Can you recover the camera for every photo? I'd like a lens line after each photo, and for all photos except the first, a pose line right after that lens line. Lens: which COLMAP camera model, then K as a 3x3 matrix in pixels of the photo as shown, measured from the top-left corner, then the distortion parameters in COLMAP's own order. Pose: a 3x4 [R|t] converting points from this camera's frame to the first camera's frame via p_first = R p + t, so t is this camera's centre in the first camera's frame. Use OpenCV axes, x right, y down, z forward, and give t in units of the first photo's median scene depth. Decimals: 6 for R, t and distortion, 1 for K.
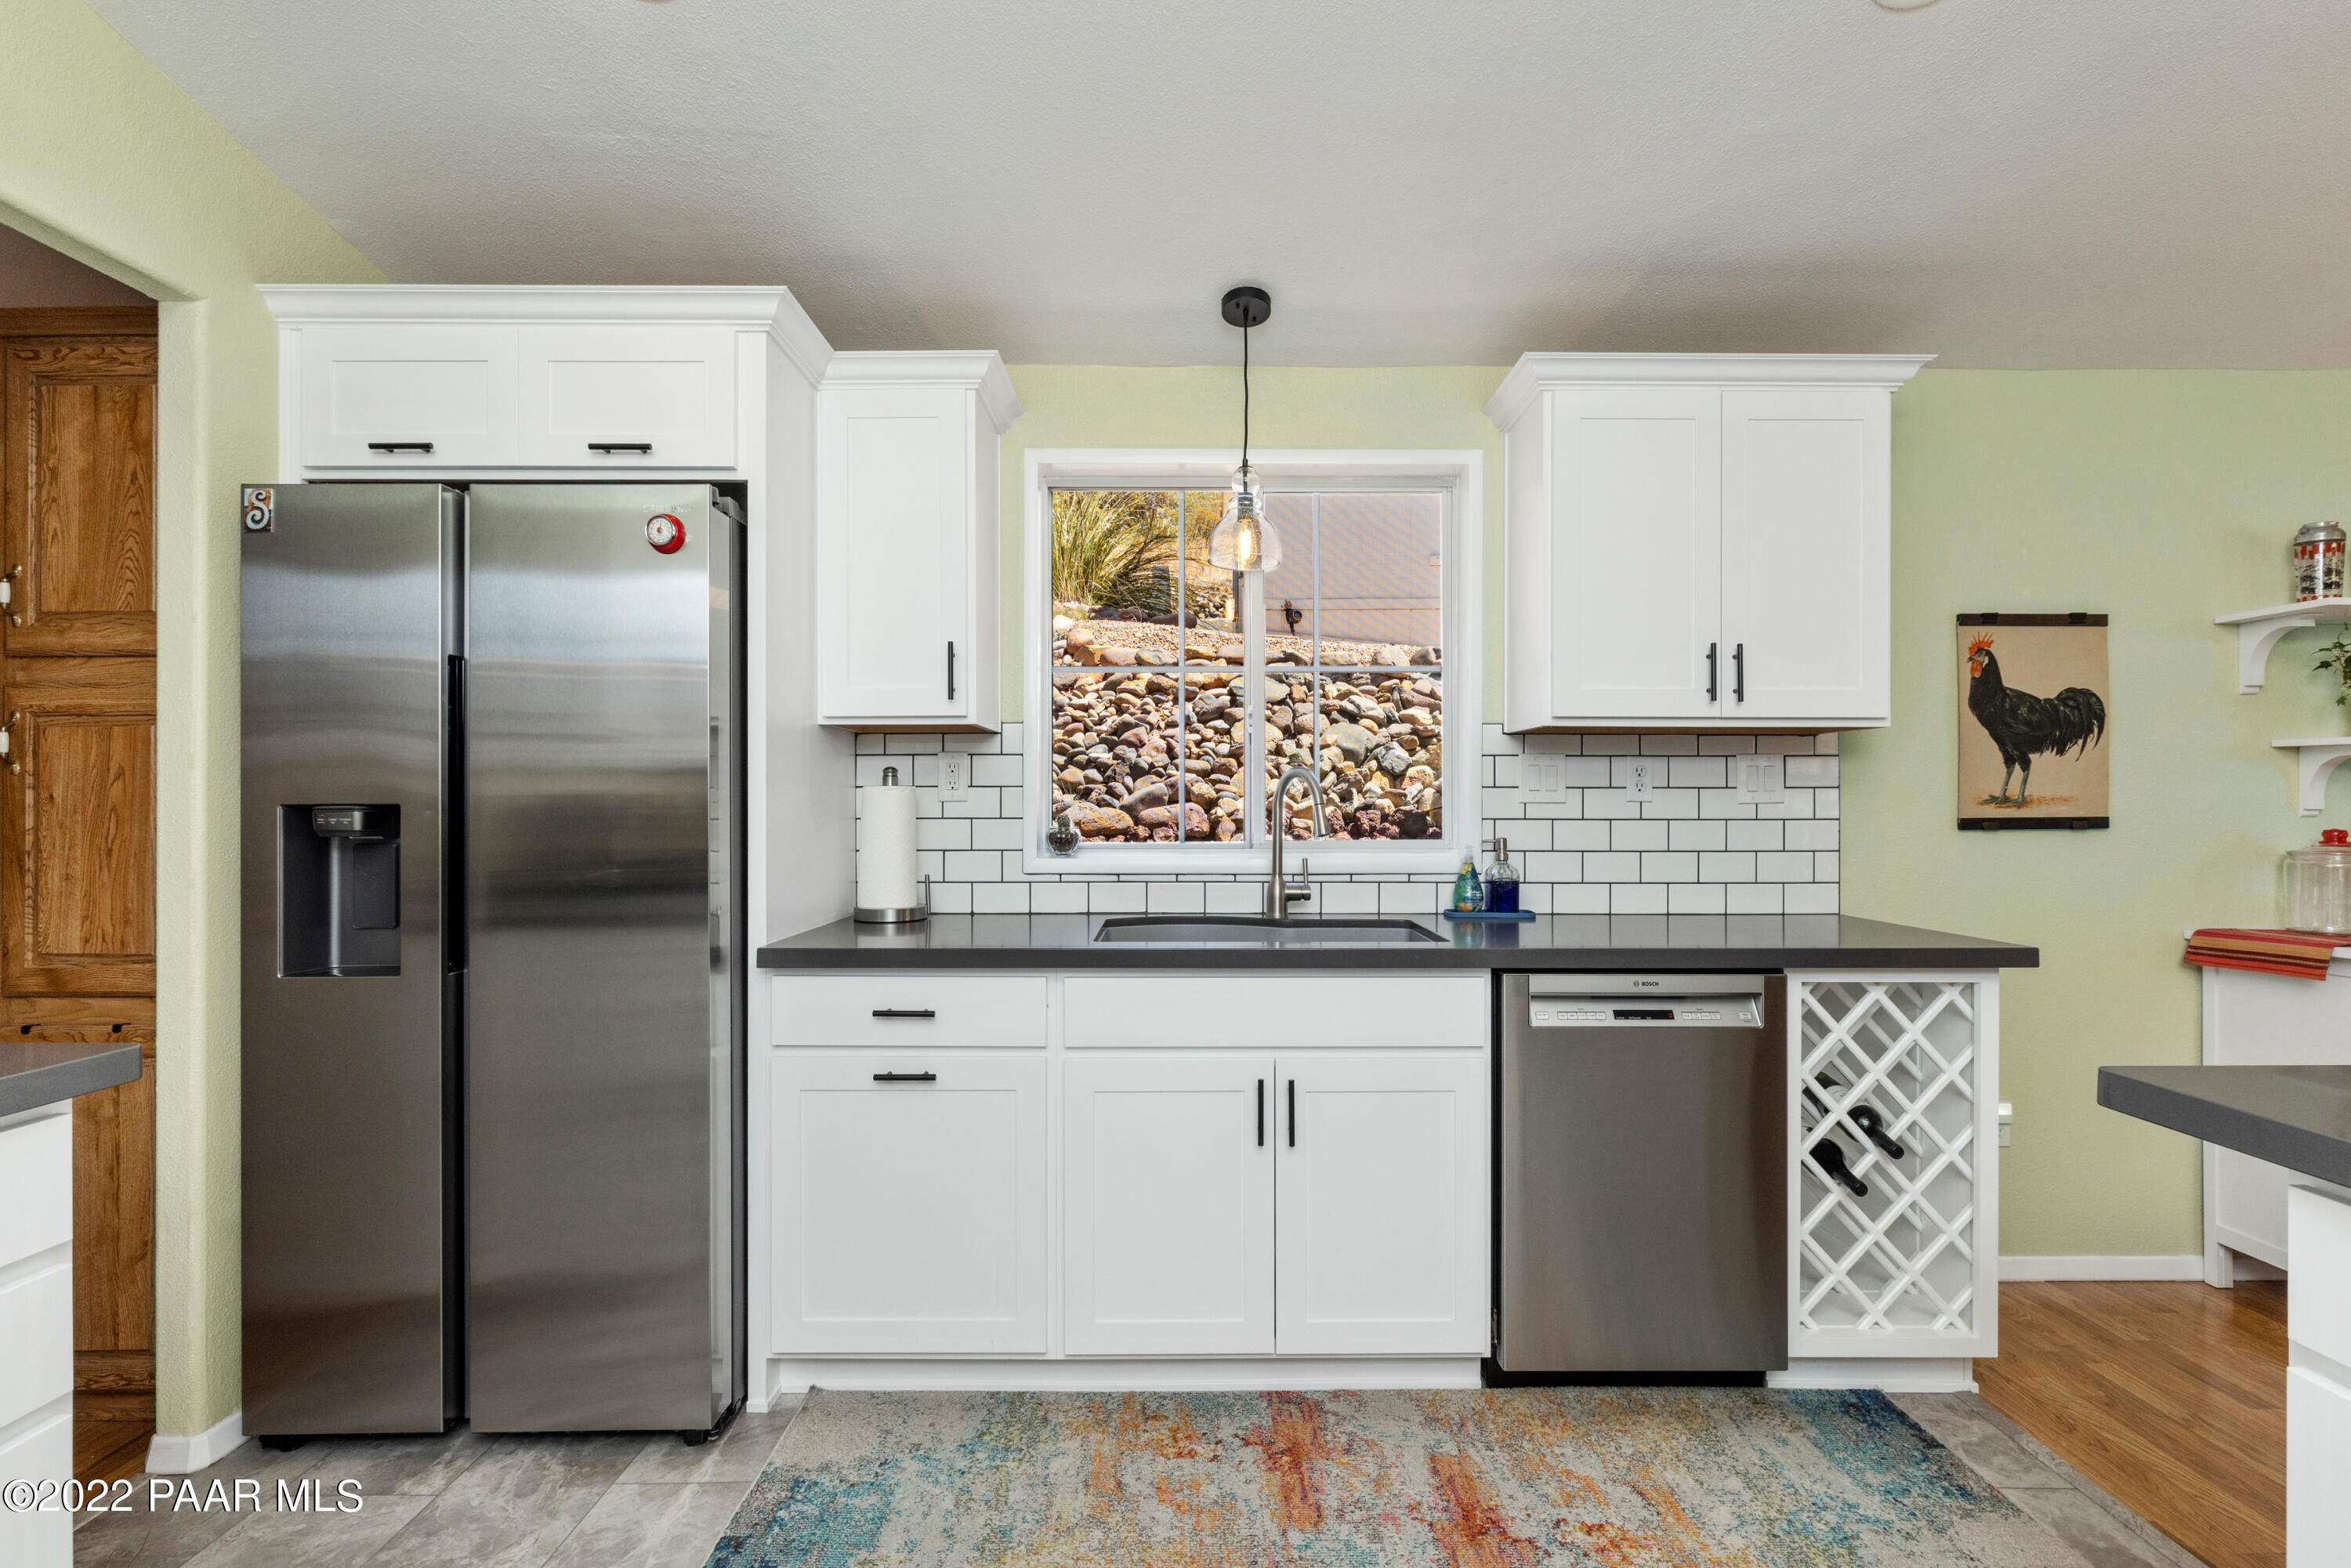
lens RADIAL K [[1126.3, 0, 1021.7], [0, 1126.3, 806.9], [0, 0, 1]] dist [-0.004536, -0.000757]
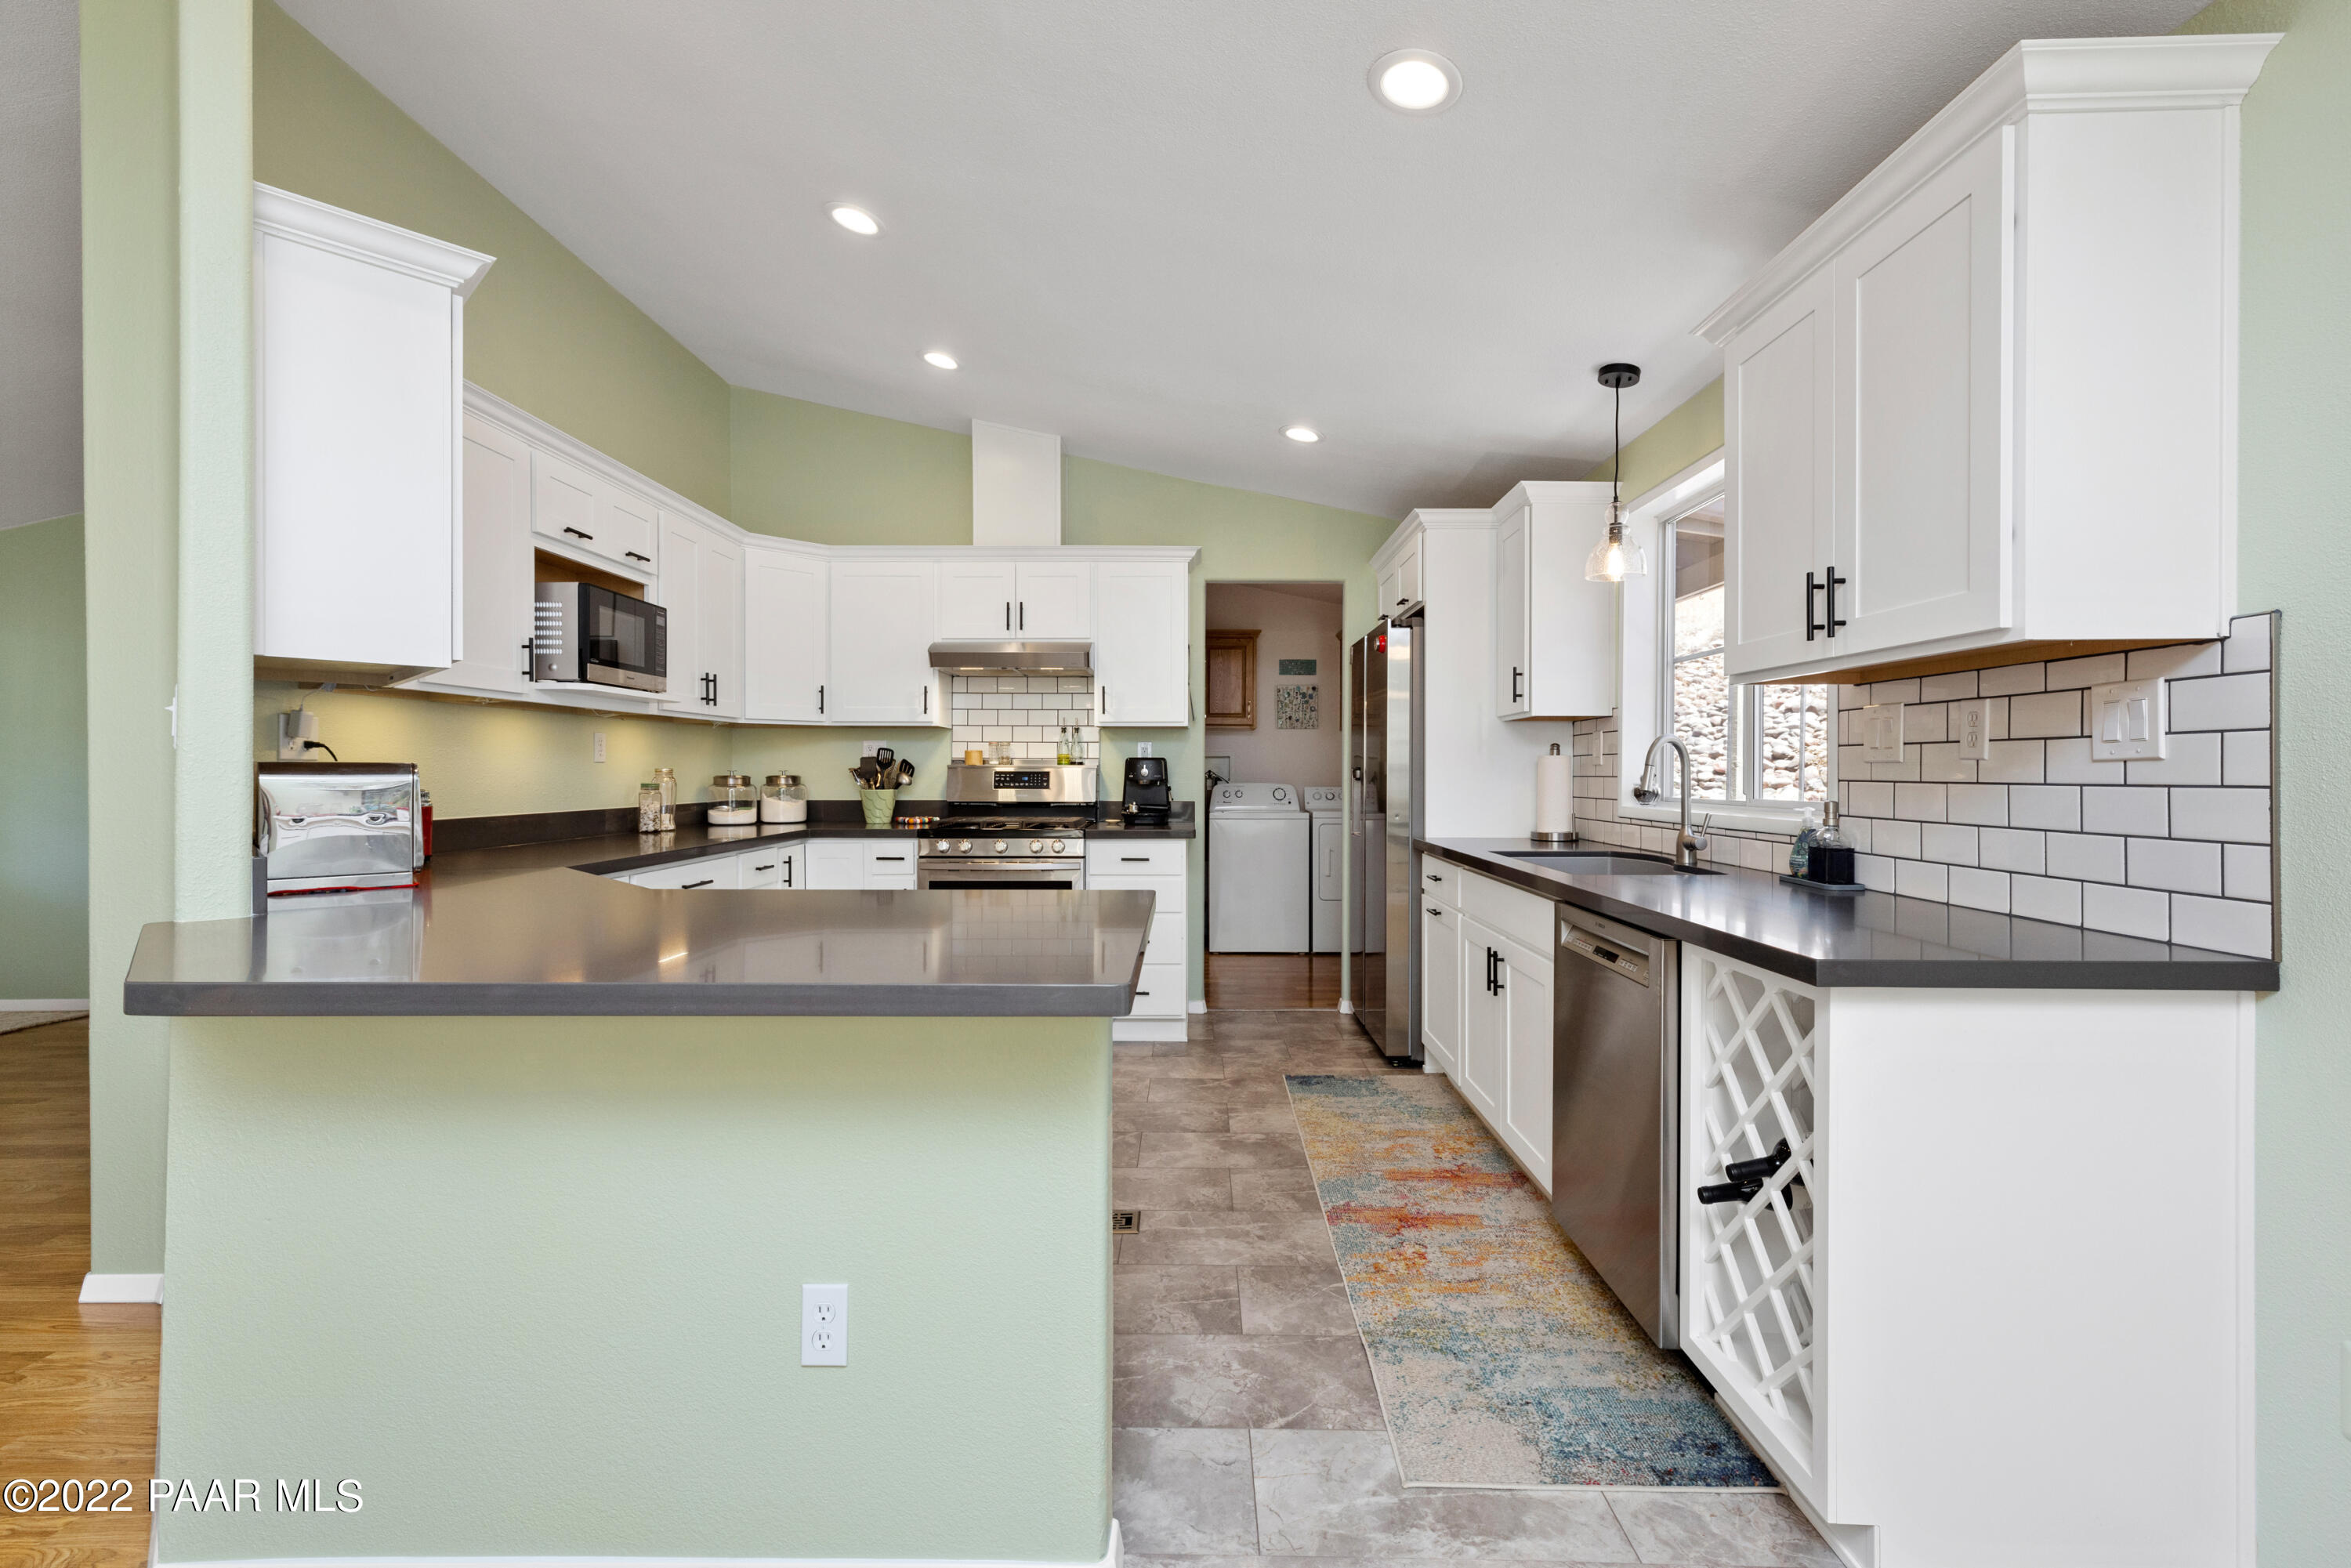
lens RADIAL K [[980.4, 0, 1146.3], [0, 980.4, 774.9], [0, 0, 1]] dist [-0.000362, 0.000030]
pose [[-0.049666, 0.003914, -0.998758, 1.661735], [0.001631, 0.999991, 0.003837, 0.003330], [0.998765, -0.001438, -0.049672, 0.643986]]
